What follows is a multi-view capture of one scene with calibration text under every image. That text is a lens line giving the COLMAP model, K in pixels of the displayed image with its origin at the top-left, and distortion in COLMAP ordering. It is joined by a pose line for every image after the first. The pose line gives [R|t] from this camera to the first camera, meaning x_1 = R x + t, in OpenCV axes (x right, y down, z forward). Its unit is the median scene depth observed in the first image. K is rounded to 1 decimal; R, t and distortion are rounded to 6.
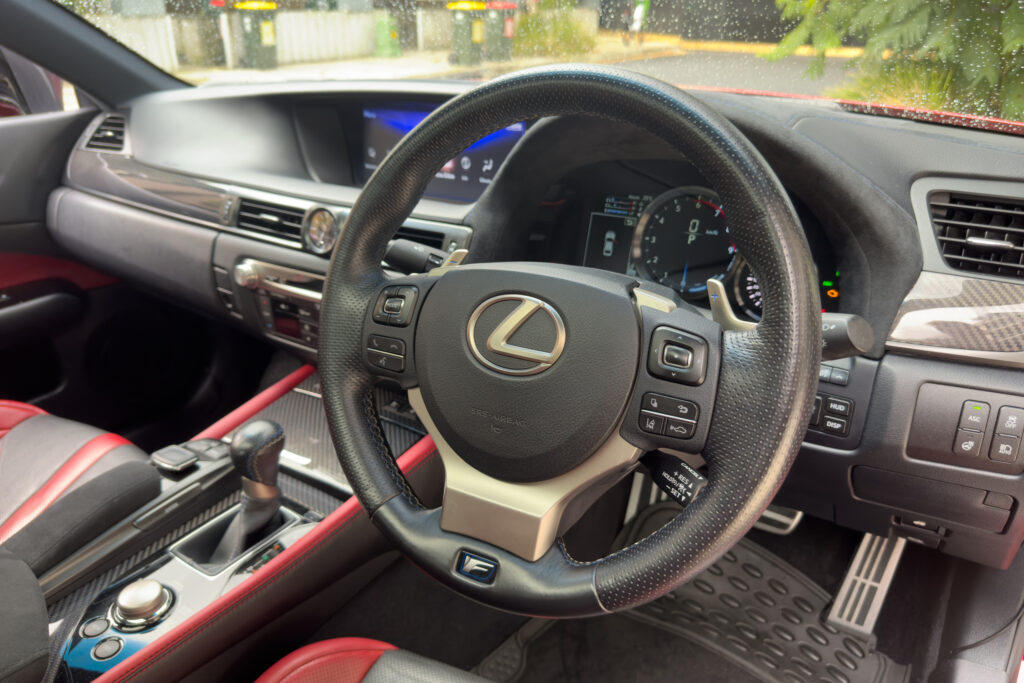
lens RADIAL K [[733.1, 0, 512.0], [0, 733.1, 341.5], [0, 0, 1]] dist [0.101564, -0.173224]
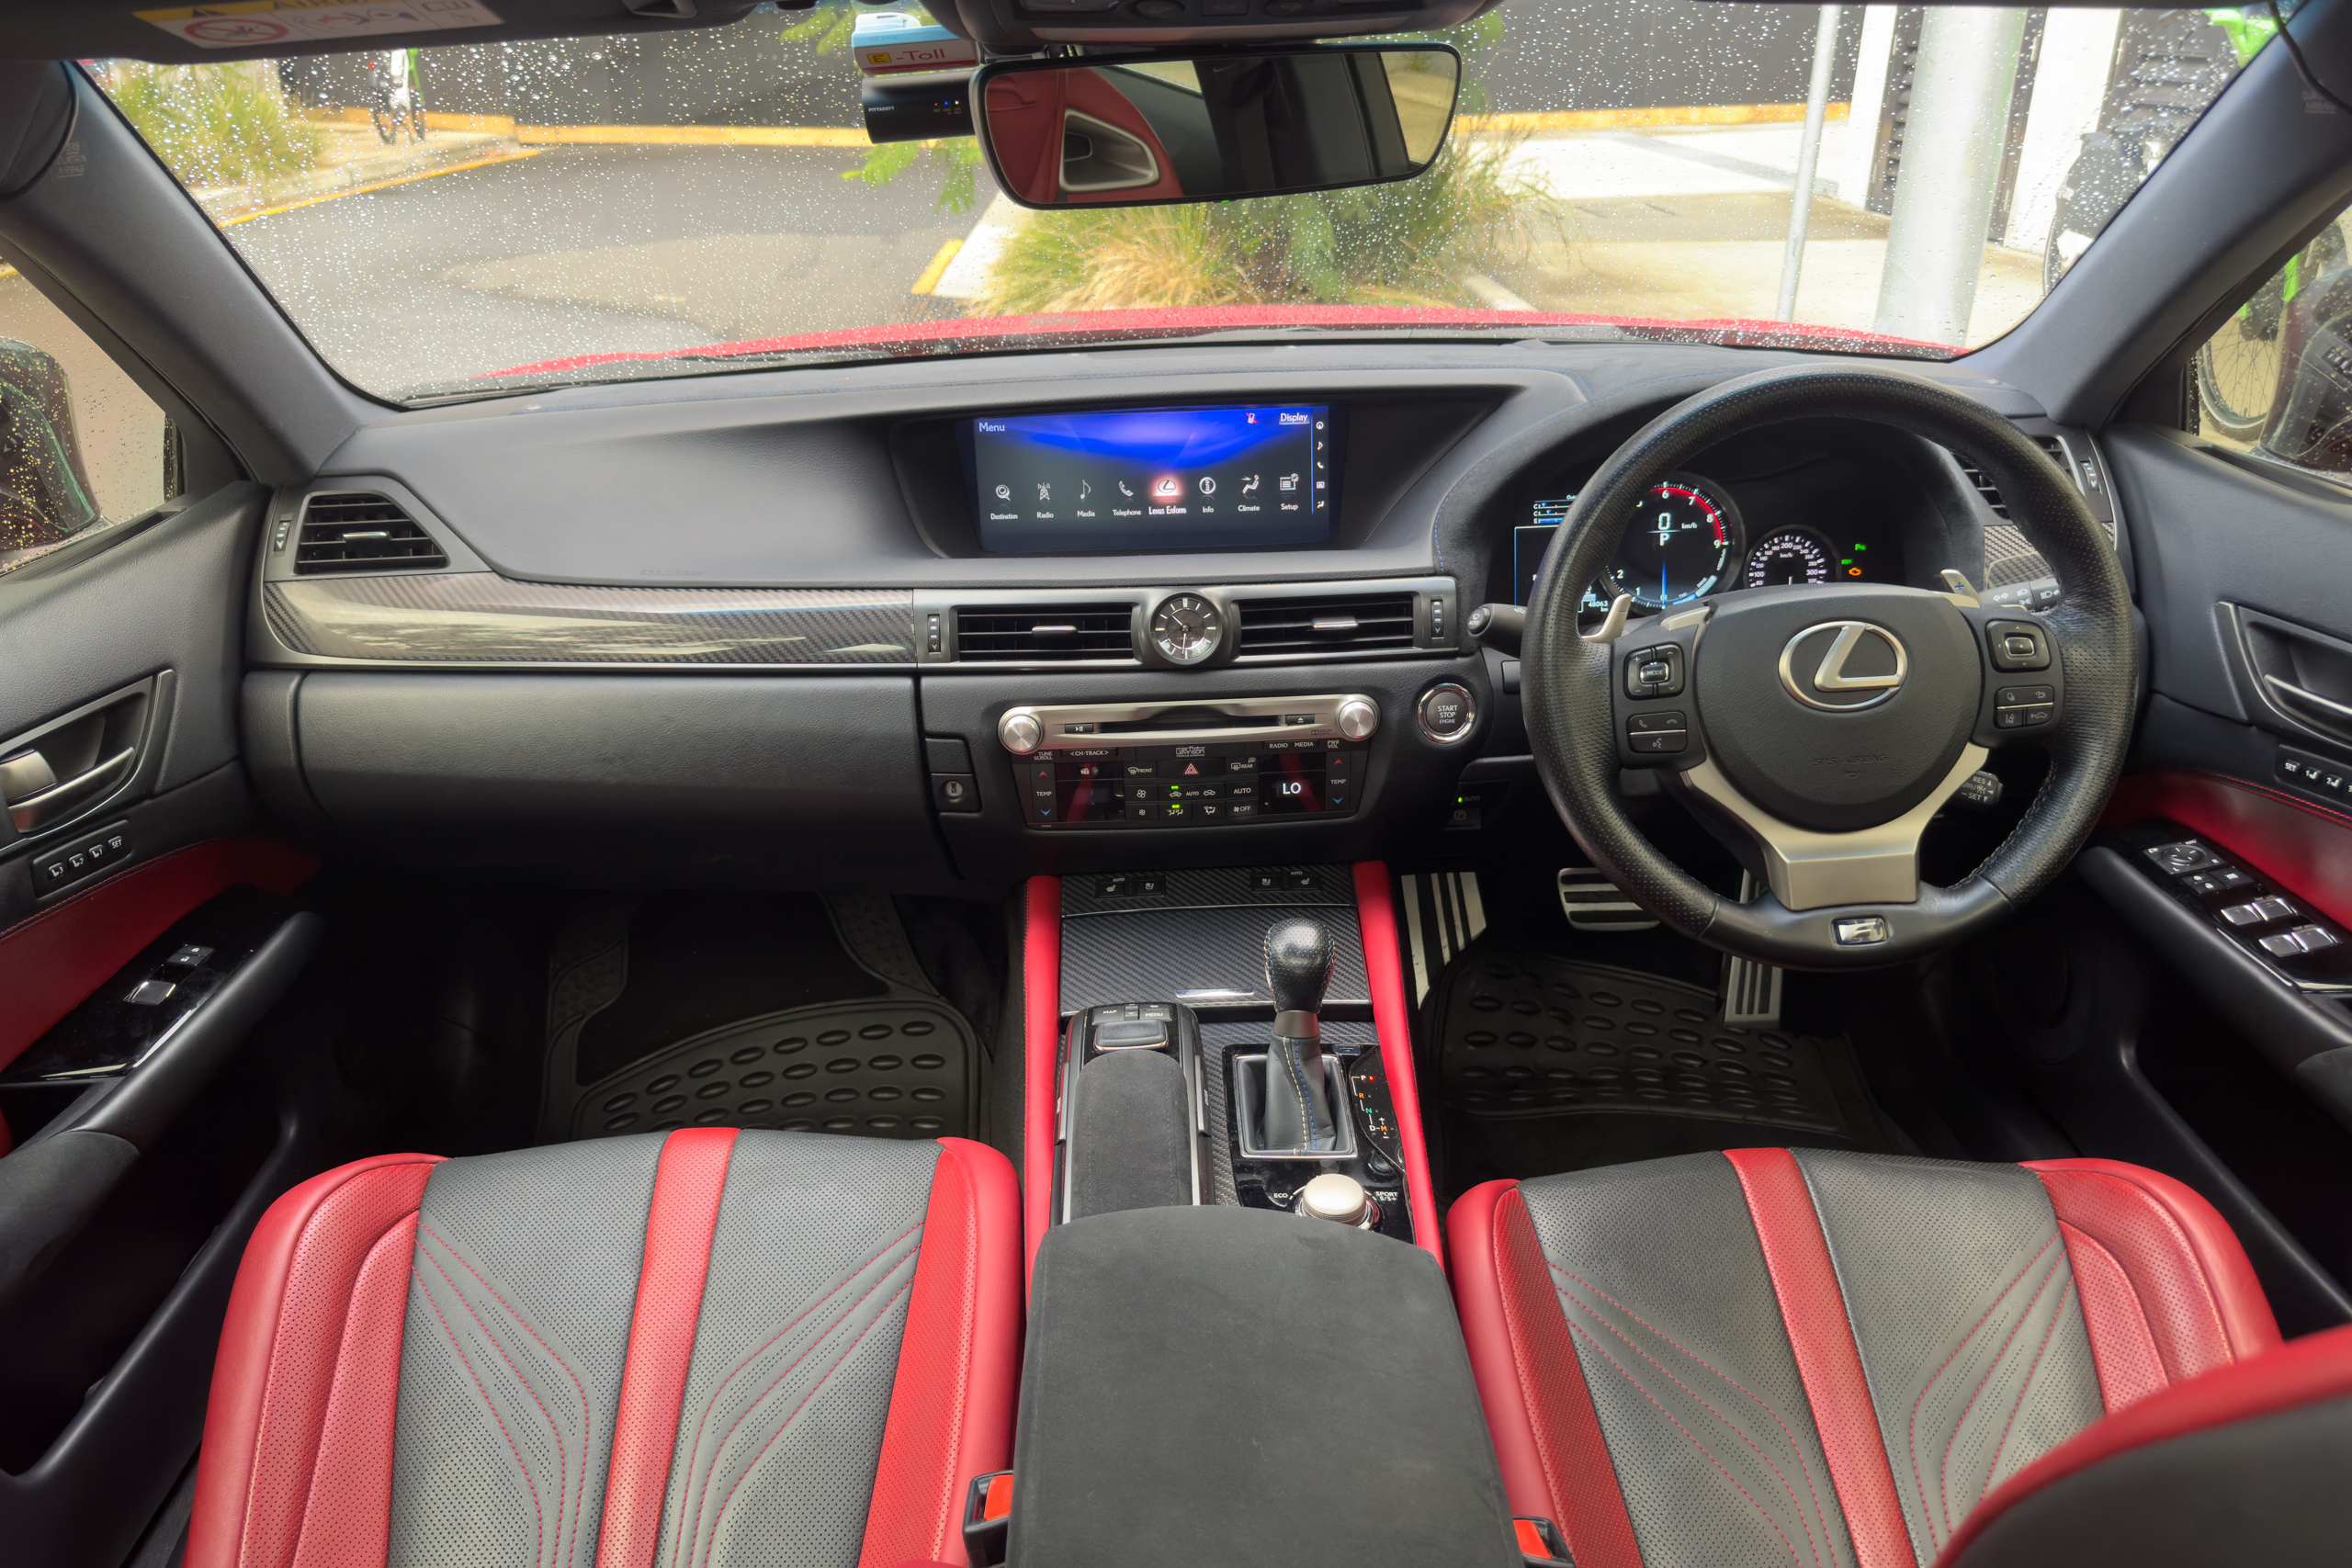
lens RADIAL K [[1642.7, 0, 1176.0], [0, 1642.7, 784.0], [0, 0, 1]] dist [0.047958, -0.000154]
pose [[0.821936, -0.241680, 0.515763, -1.118184], [0.241374, 0.967982, 0.068924, -0.133092], [-0.515907, 0.067841, 0.853954, -0.184384]]
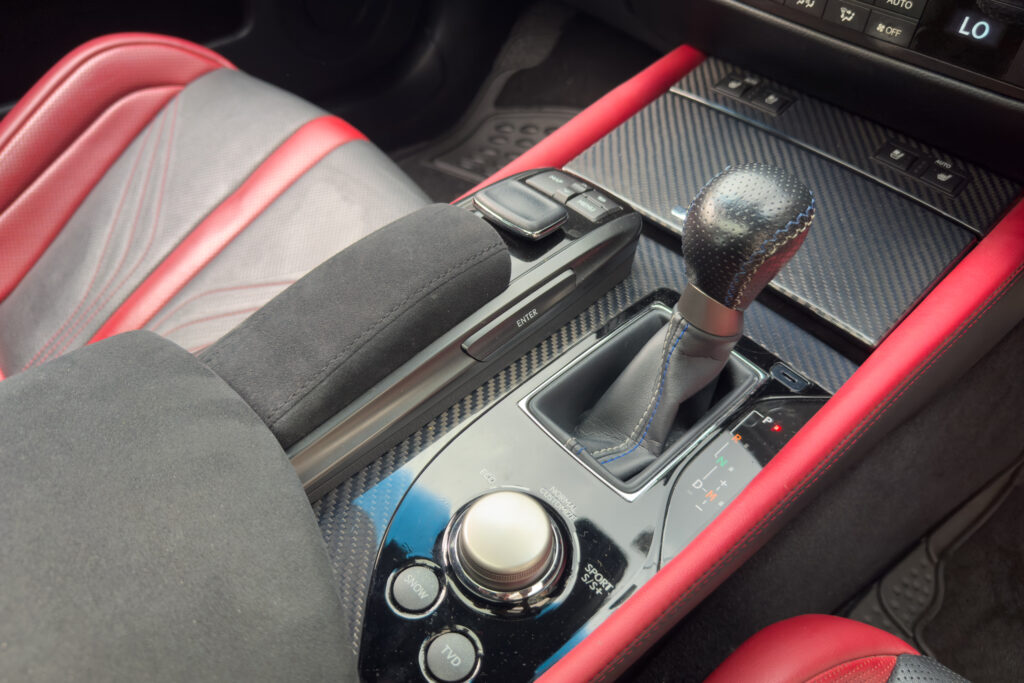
lens RADIAL K [[740.7, 0, 497.9], [0, 740.7, 341.5], [0, 0, 1]] dist [-0.008381, -0.004579]
pose [[0.972914, 0.193202, -0.126931, -0.408407], [-0.130248, 0.911777, 0.389486, 0.049312], [0.190982, -0.362404, 0.912244, 0.542585]]
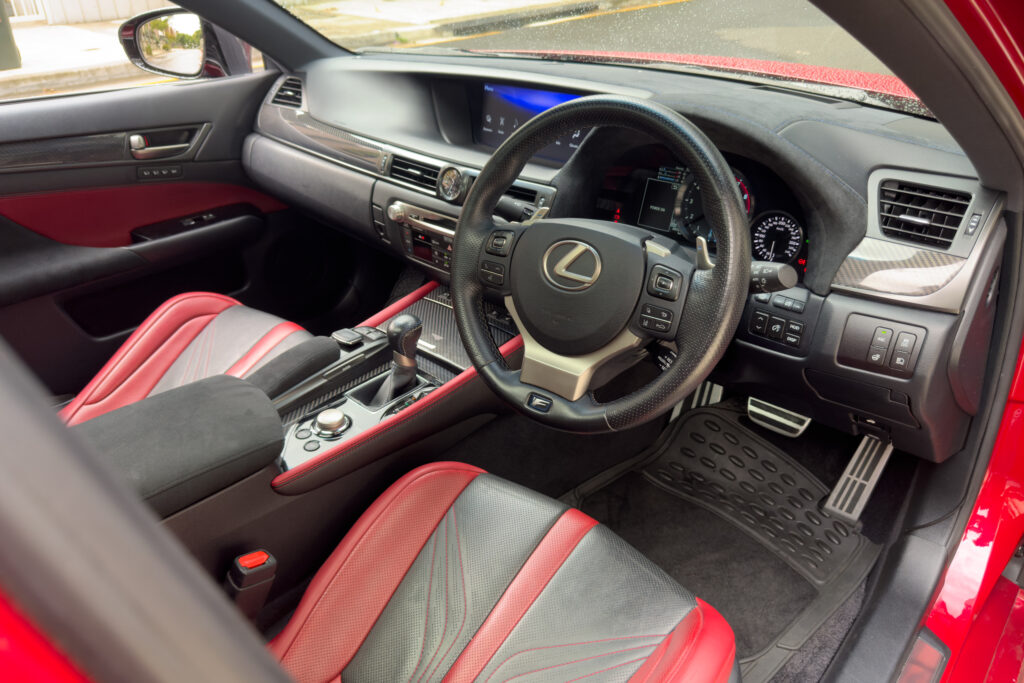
lens RADIAL K [[733.1, 0, 512.0], [0, 733.1, 341.5], [0, 0, 1]] dist [0.101564, -0.173224]
pose [[0.989000, 0.070677, -0.129935, 0.063764], [-0.058408, 0.993673, 0.095927, 0.006612], [0.135893, -0.087283, 0.986871, -0.419303]]
